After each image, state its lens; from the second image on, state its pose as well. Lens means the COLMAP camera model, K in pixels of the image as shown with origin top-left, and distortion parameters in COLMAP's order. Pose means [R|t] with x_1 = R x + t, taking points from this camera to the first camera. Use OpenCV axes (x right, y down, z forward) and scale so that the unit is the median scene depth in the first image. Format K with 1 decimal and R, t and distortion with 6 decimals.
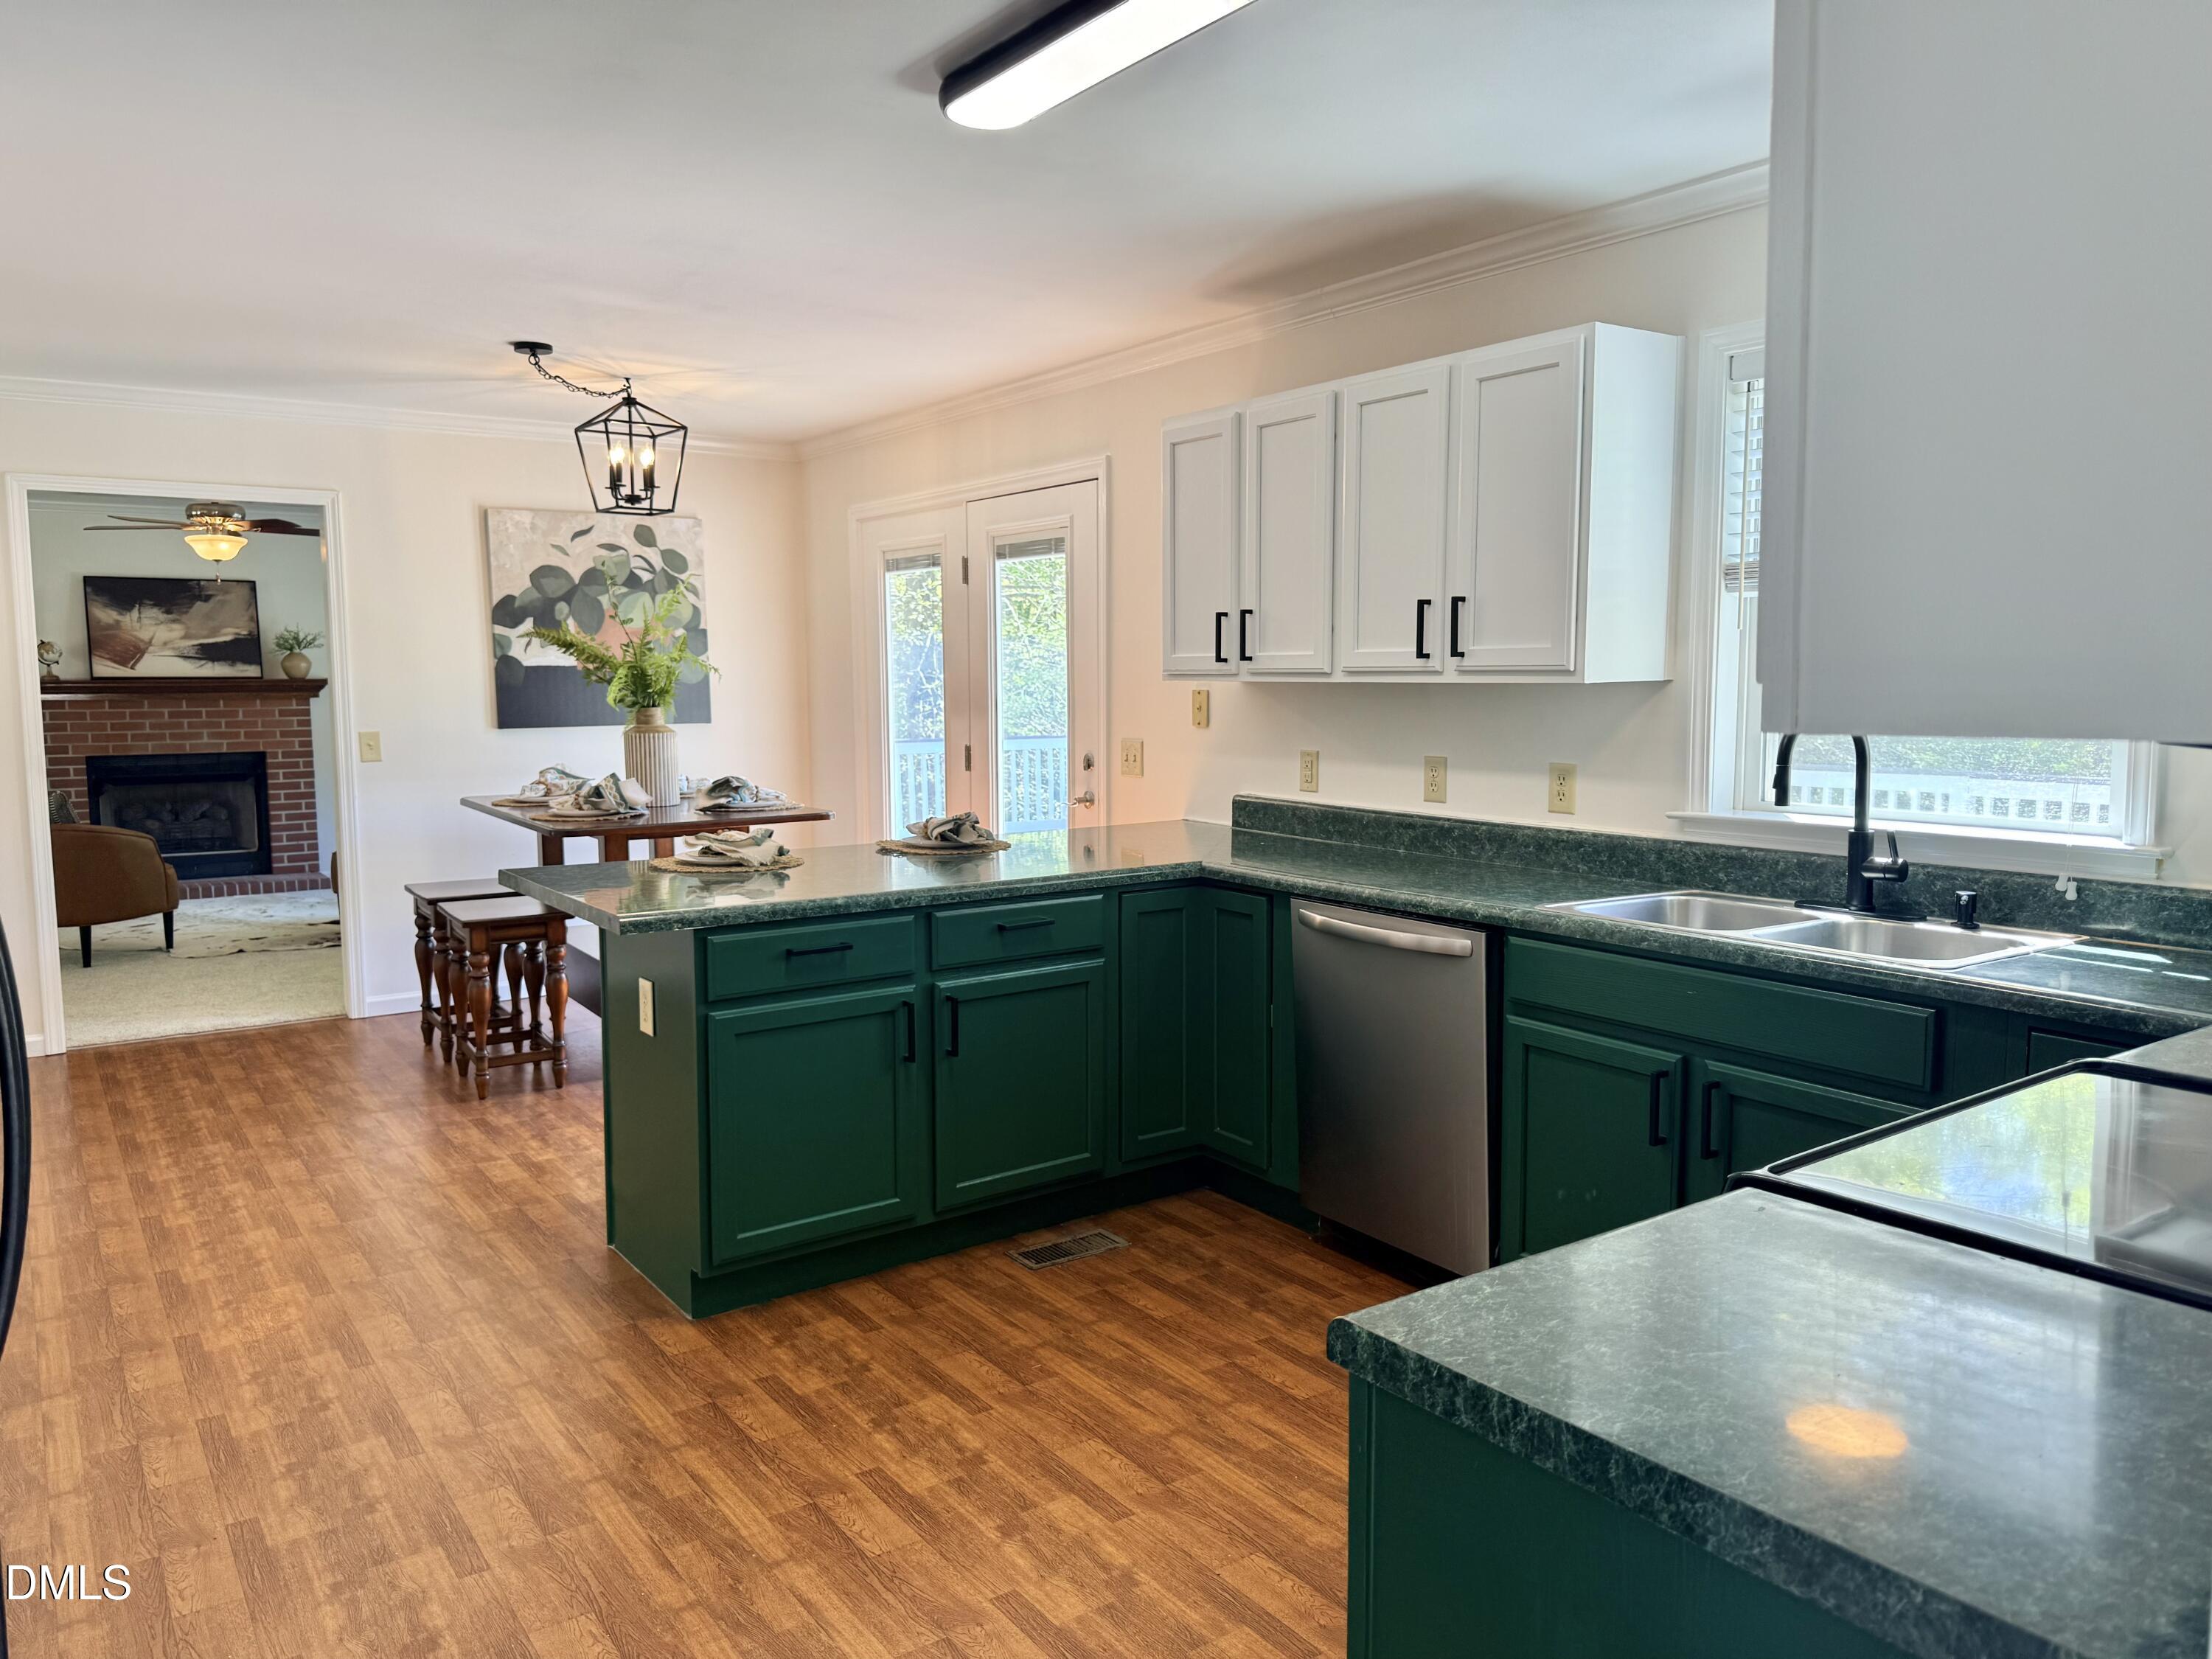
lens RADIAL K [[1547.3, 0, 1106.0], [0, 1547.3, 829.5], [0, 0, 1]] dist [0.141751, -0.228420]
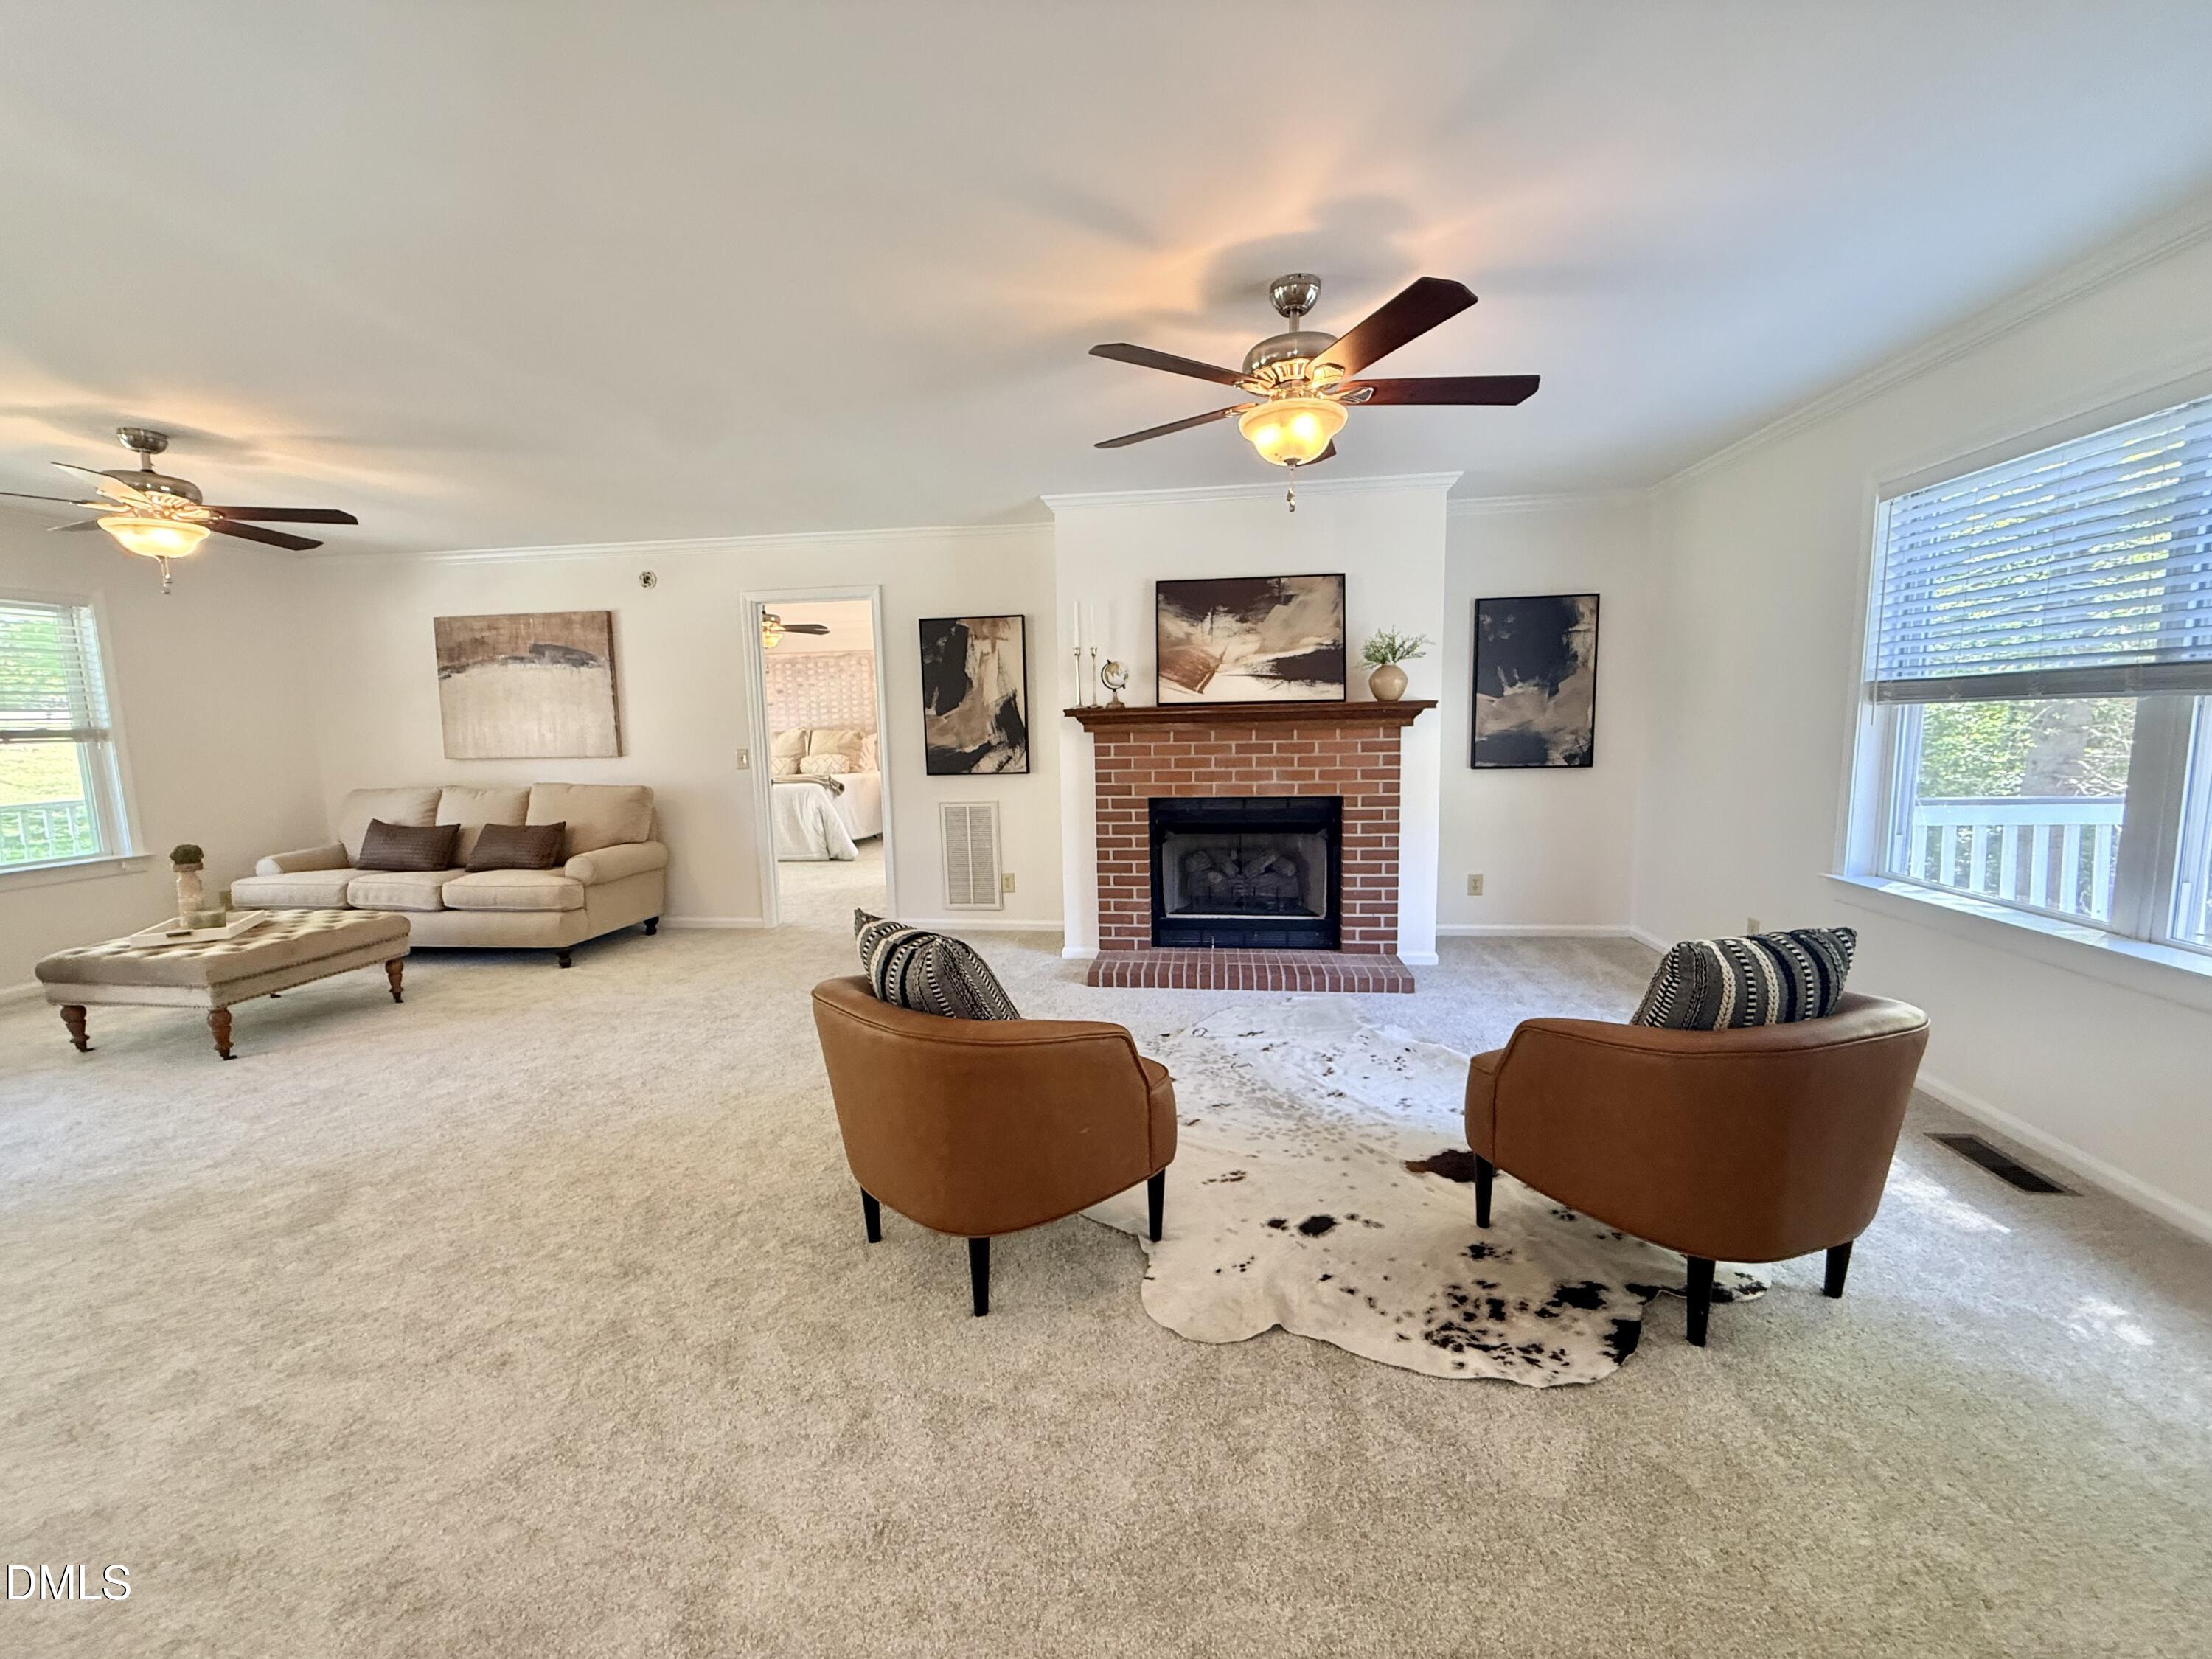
lens RADIAL K [[876.8, 0, 1094.0], [0, 876.8, 827.6], [0, 0, 1]] dist [0.001589, 0.000111]
pose [[0.728775, 0.071223, -0.681039, -0.786302], [-0.048601, 0.997448, 0.052306, -0.121854], [0.683026, -0.005020, 0.730376, 1.450055]]
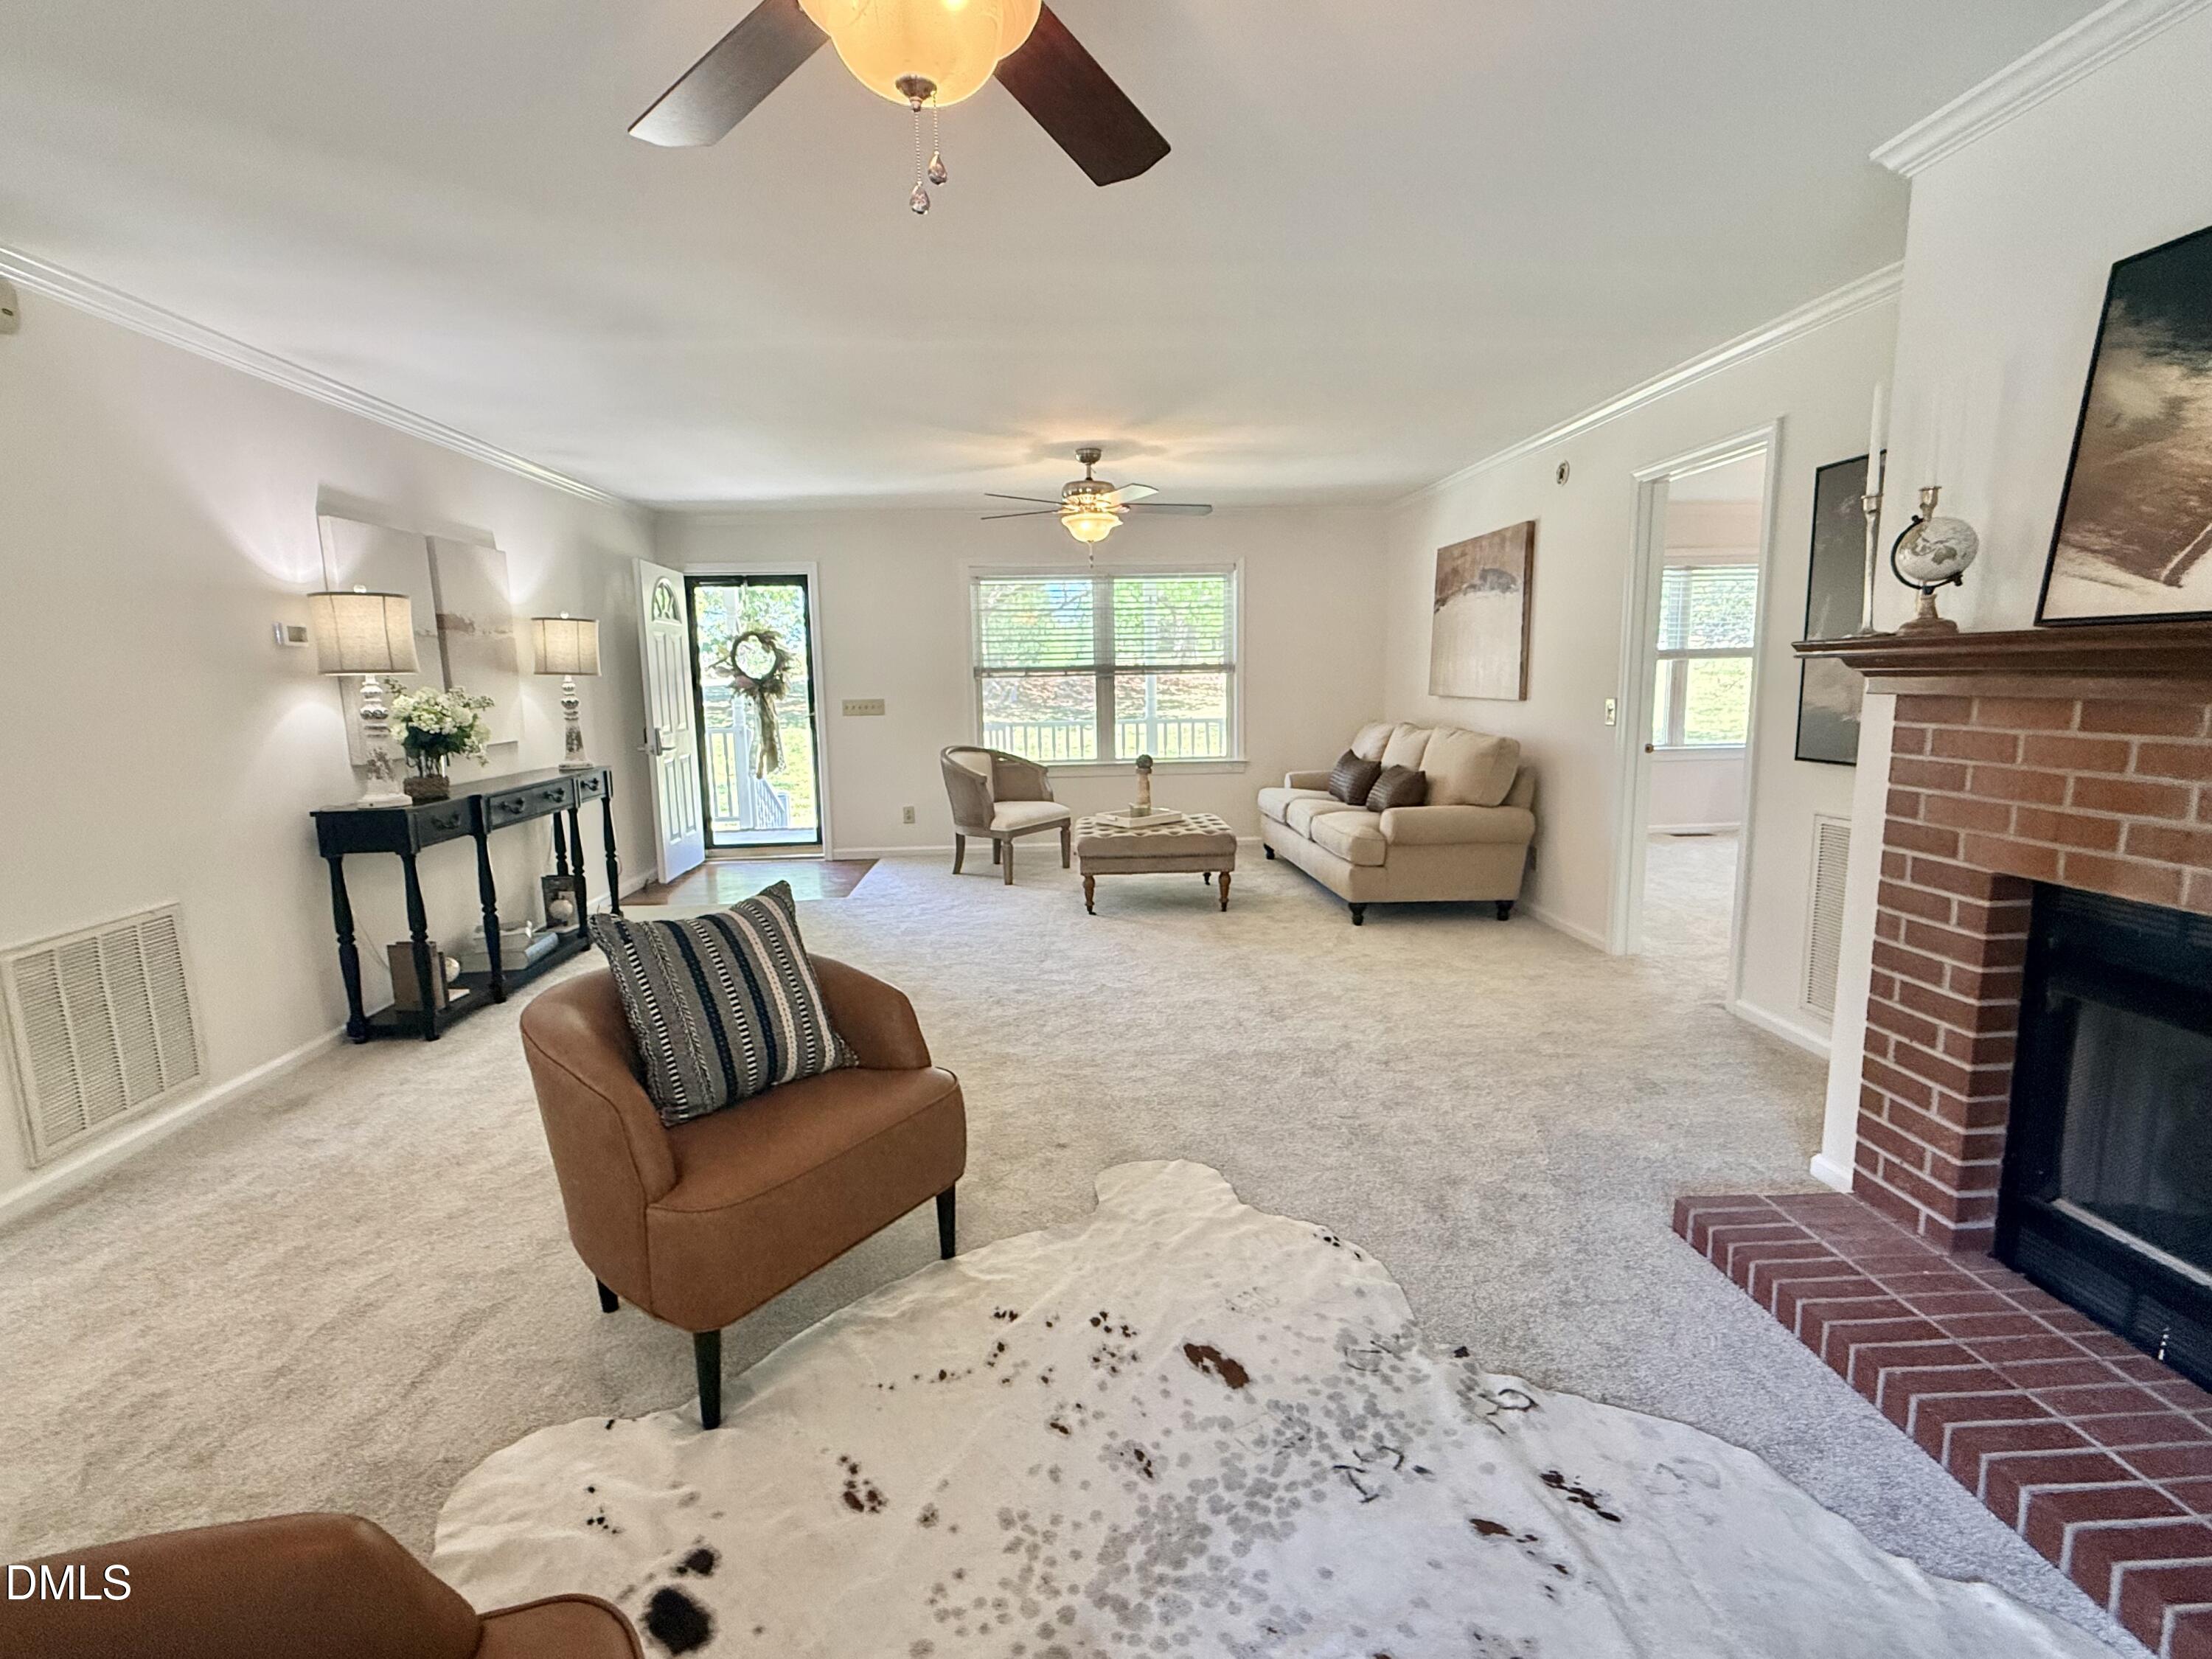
lens RADIAL K [[1025.7, 0, 1101.1], [0, 1025.7, 828.2], [0, 0, 1]] dist [0.001518, -0.000103]
pose [[-0.529521, 0.139608, -0.836730, -0.855942], [-0.063651, 0.977045, 0.203300, -0.195484], [0.845905, 0.160911, -0.508480, 2.162235]]
